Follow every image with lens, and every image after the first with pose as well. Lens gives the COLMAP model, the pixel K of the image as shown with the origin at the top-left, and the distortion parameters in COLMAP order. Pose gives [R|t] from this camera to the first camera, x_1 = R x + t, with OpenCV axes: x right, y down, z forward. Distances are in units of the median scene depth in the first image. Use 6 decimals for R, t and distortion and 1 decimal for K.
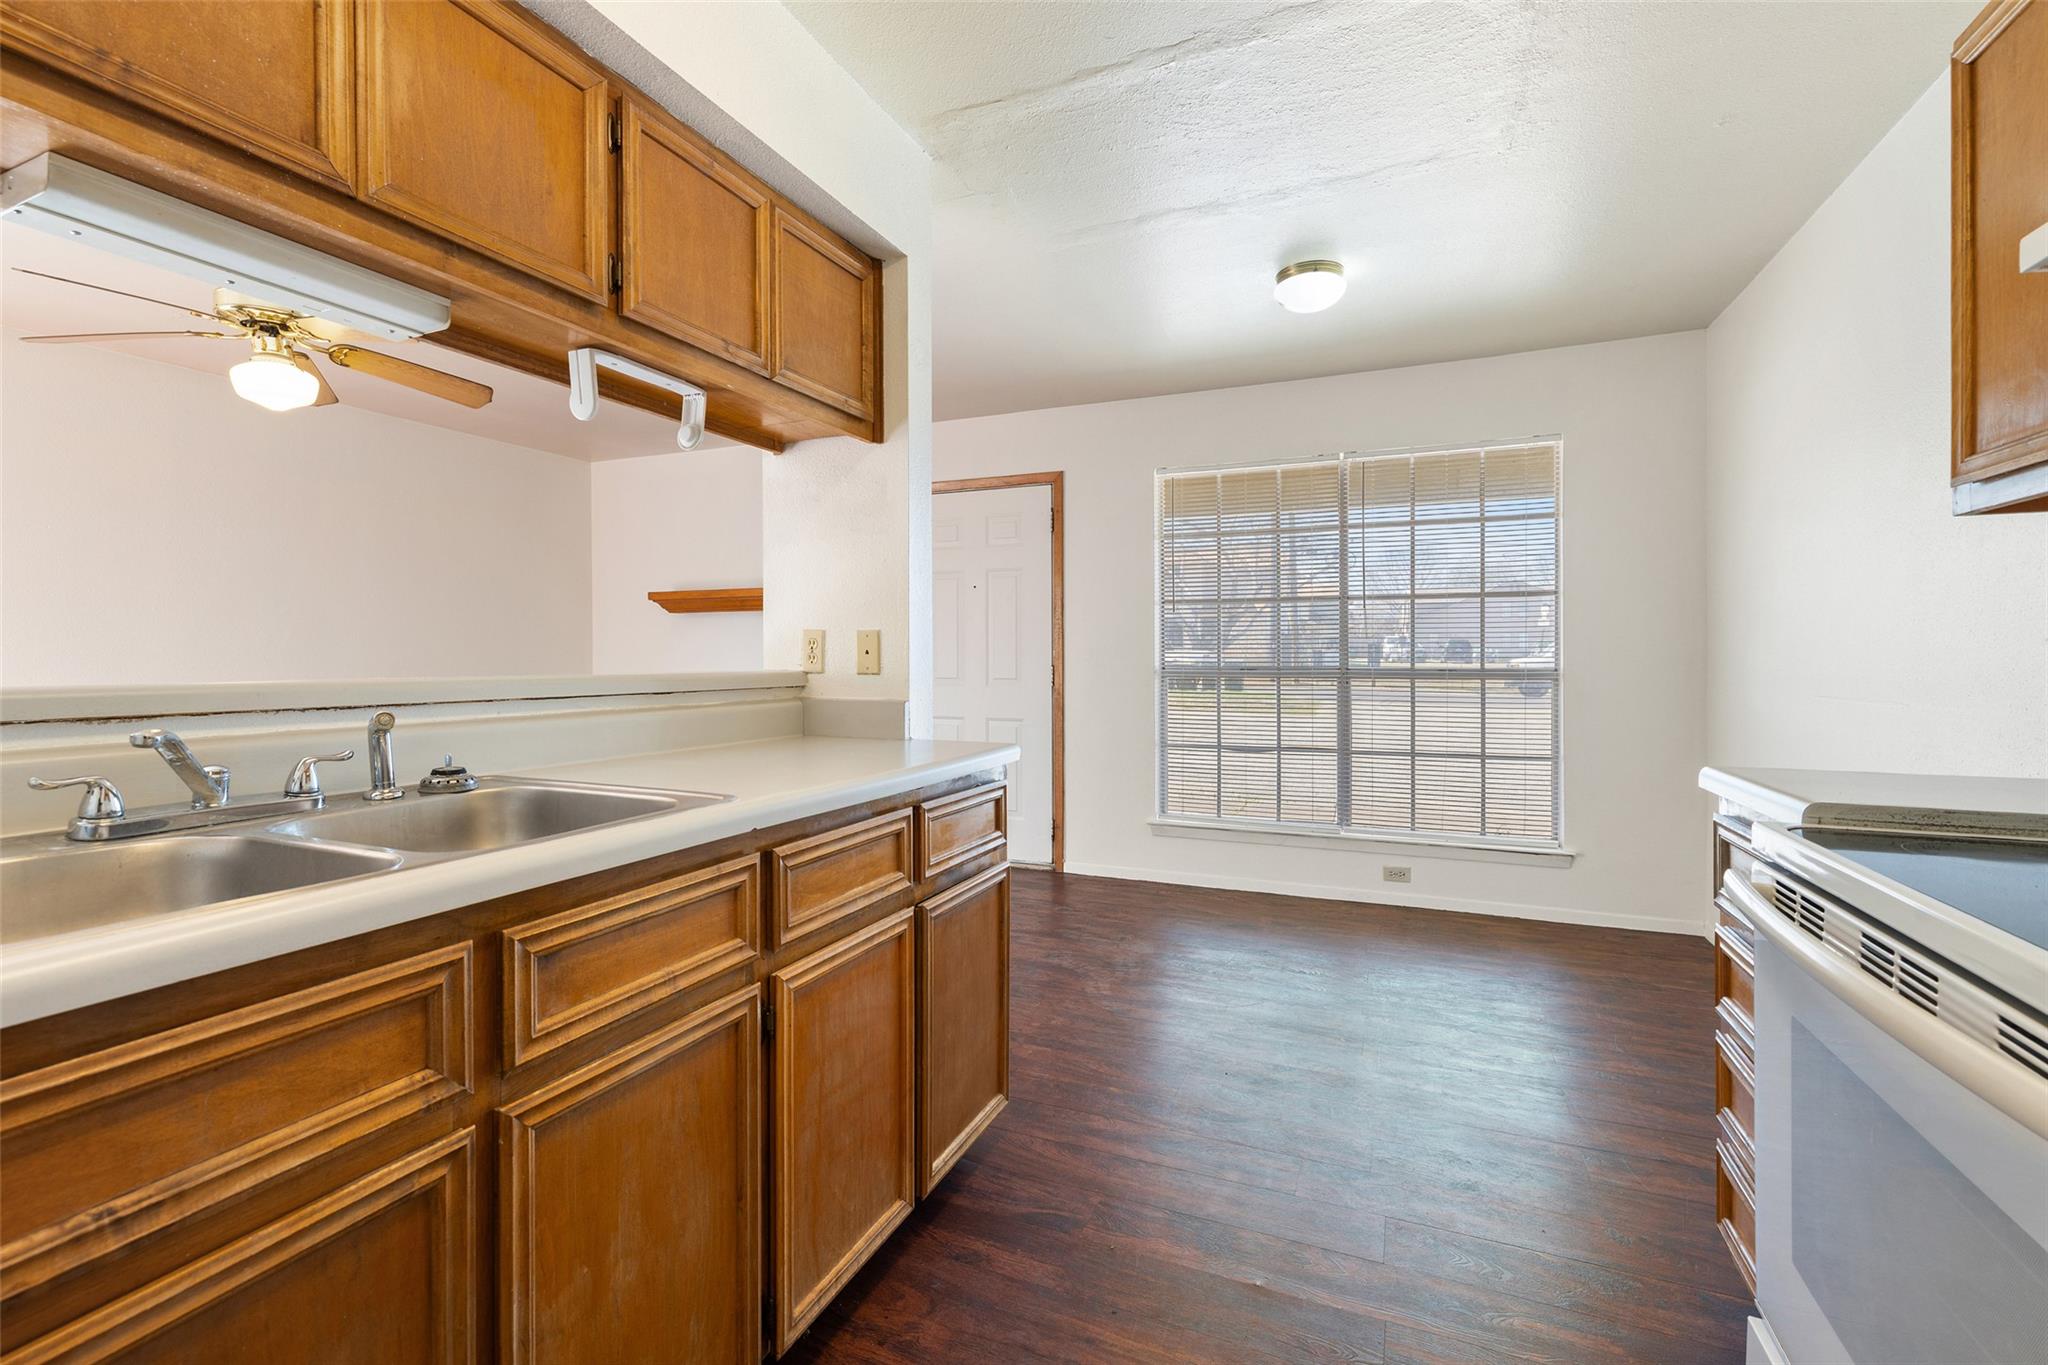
lens RADIAL K [[891.6, 0, 1022.2], [0, 891.6, 660.9], [0, 0, 1]] dist [-0.001383, 0.001843]
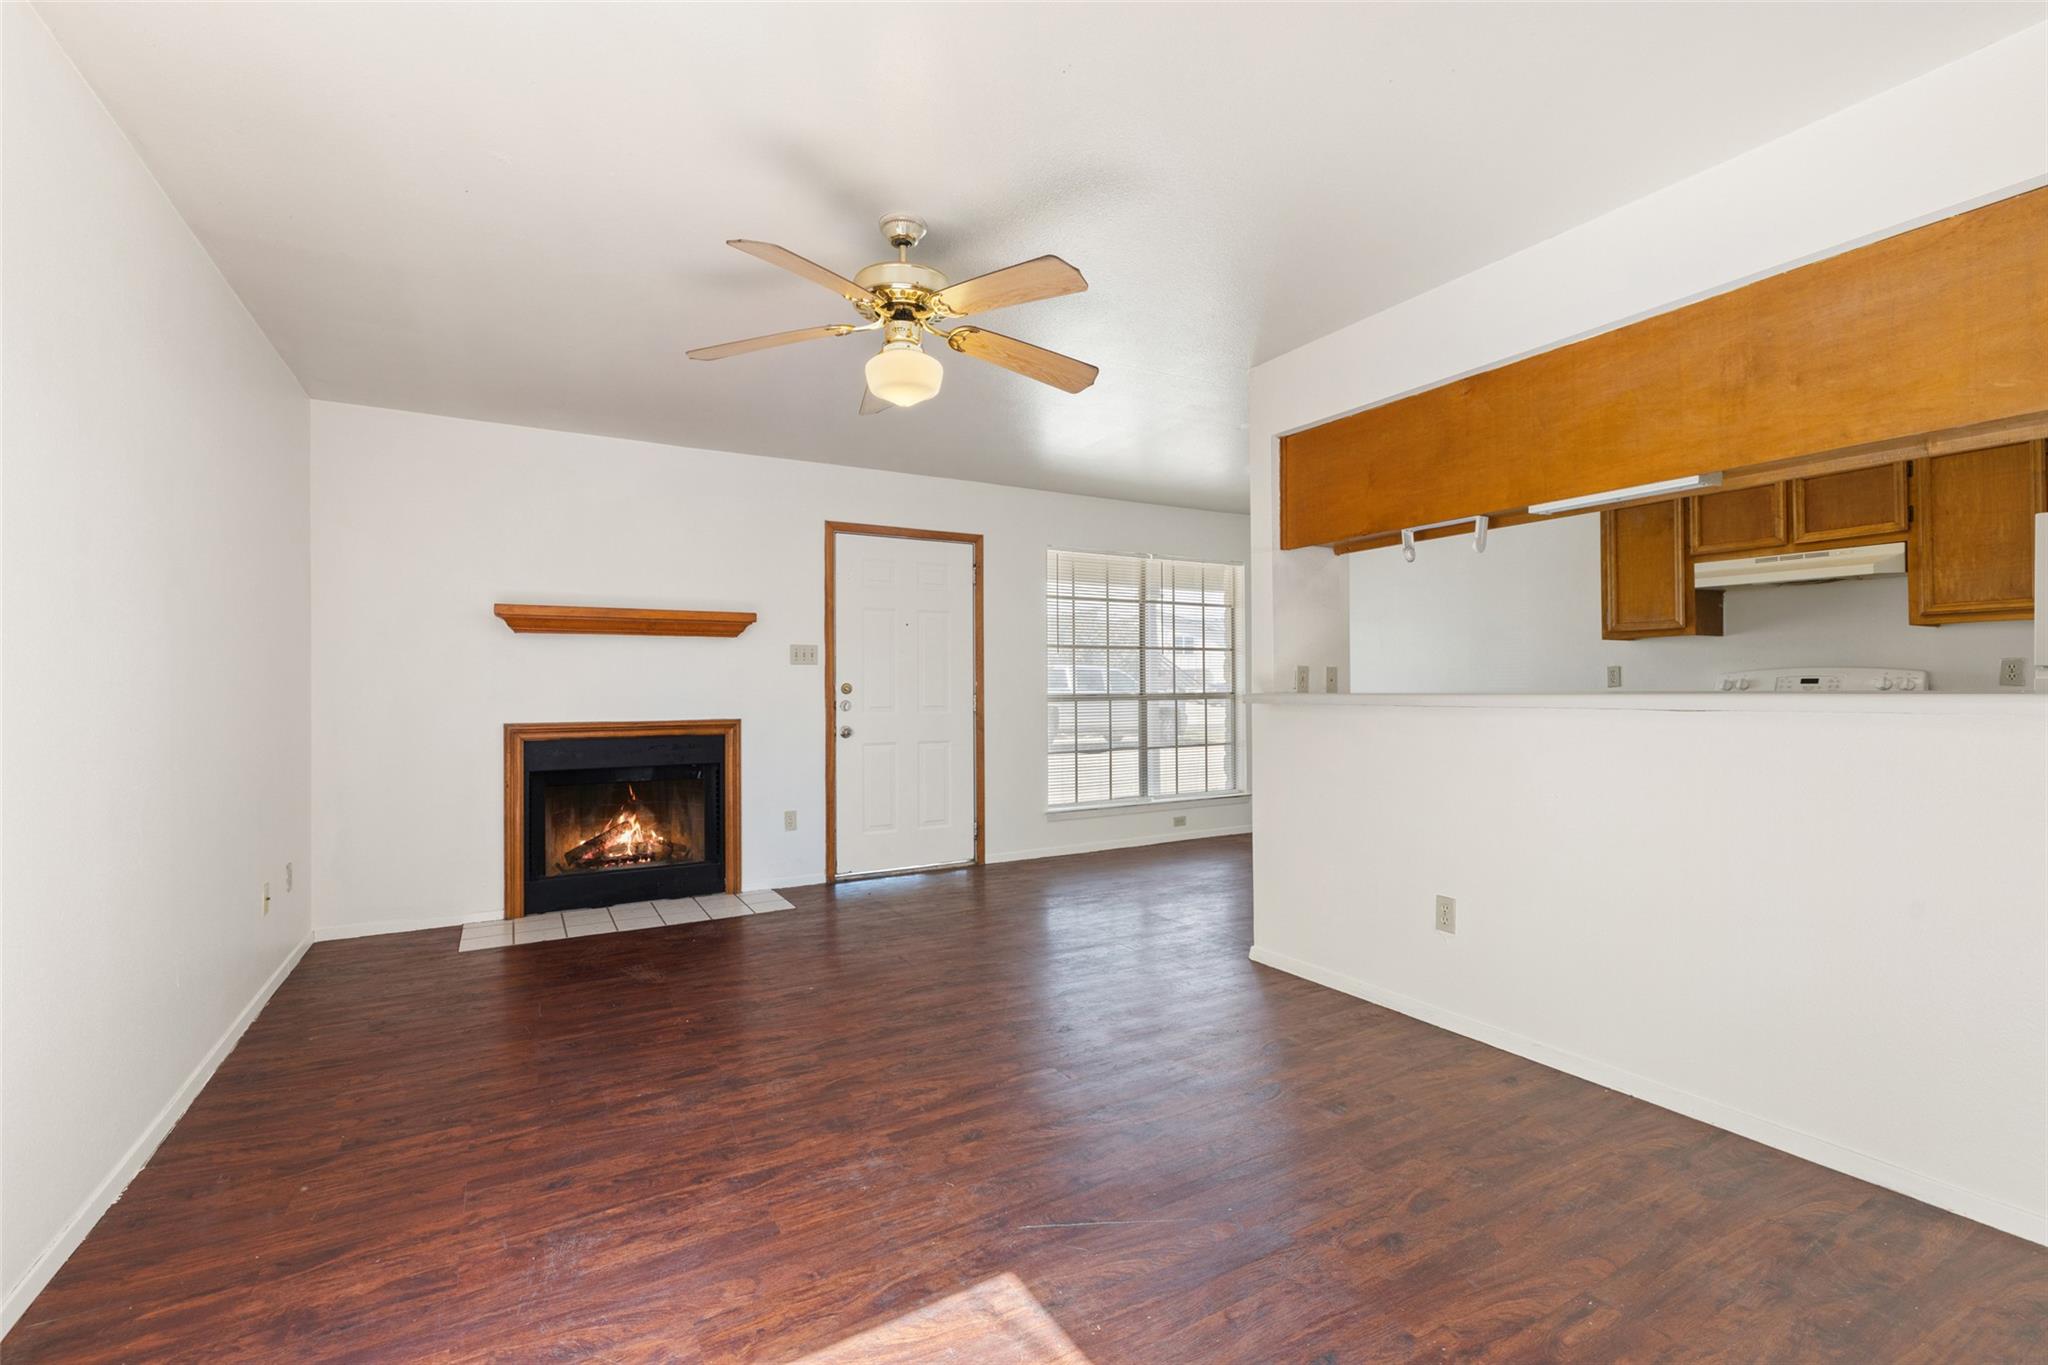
lens RADIAL K [[891.6, 0, 1017.8], [0, 891.6, 684.8], [0, 0, 1]] dist [-0.001383, 0.001843]
pose [[0.602136, -0.000326, 0.798394, -1.100496], [0.010550, 0.999916, -0.007548, 0.002930], [-0.798324, 0.012967, 0.602088, 0.279160]]
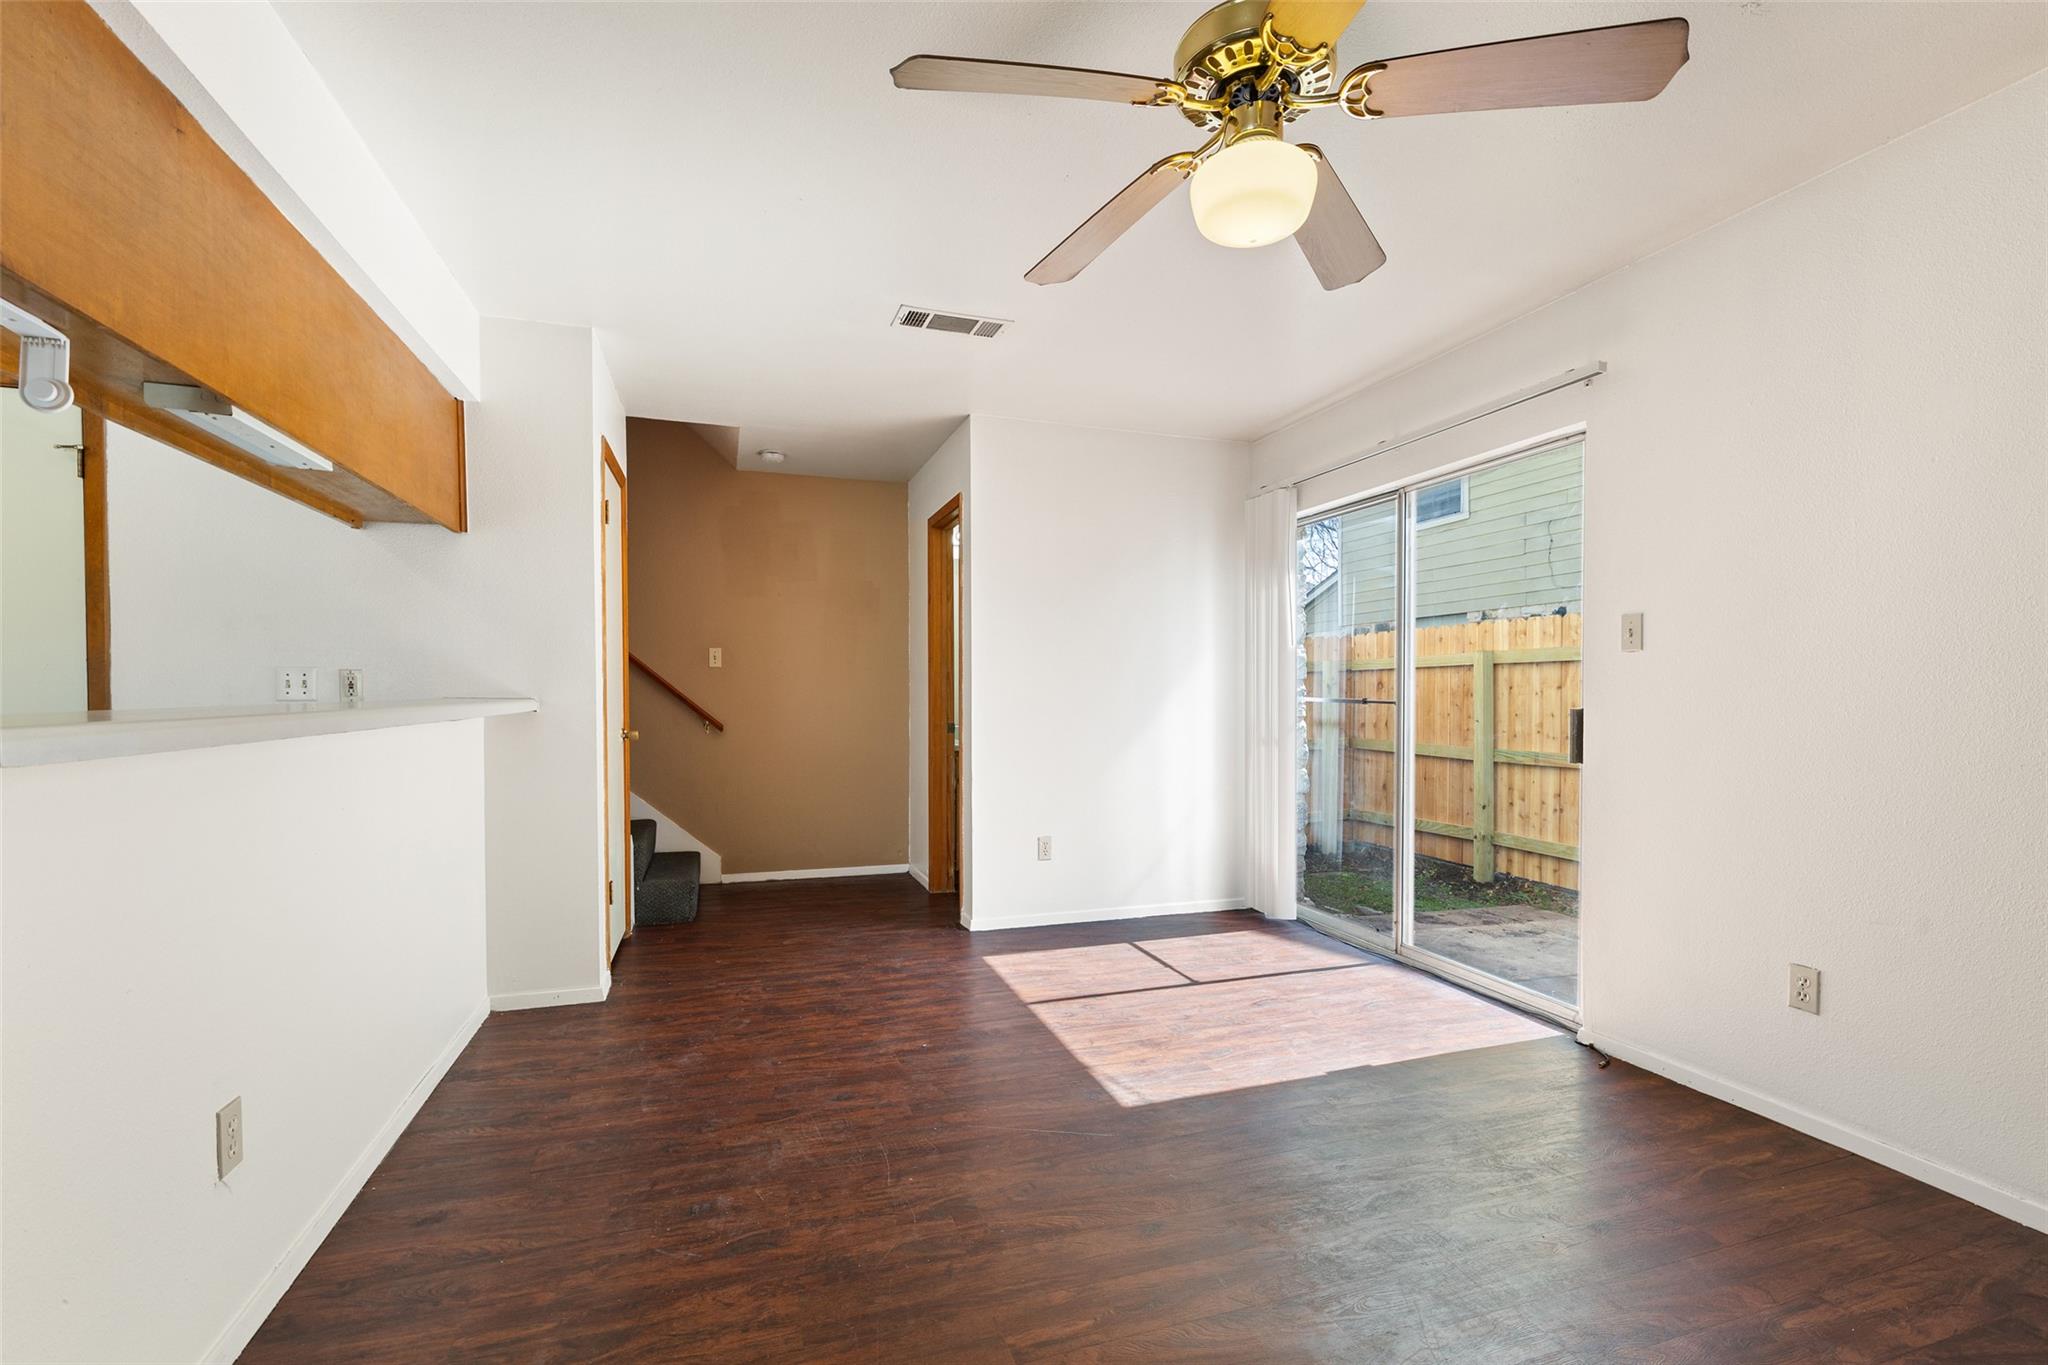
lens RADIAL K [[891.6, 0, 1025.9], [0, 891.6, 702.9], [0, 0, 1]] dist [-0.001383, 0.001843]
pose [[-0.746816, 0.010355, -0.664950, -0.263434], [-0.001740, 0.999845, 0.017523, -0.003510], [0.665029, 0.014243, -0.746682, 0.987314]]
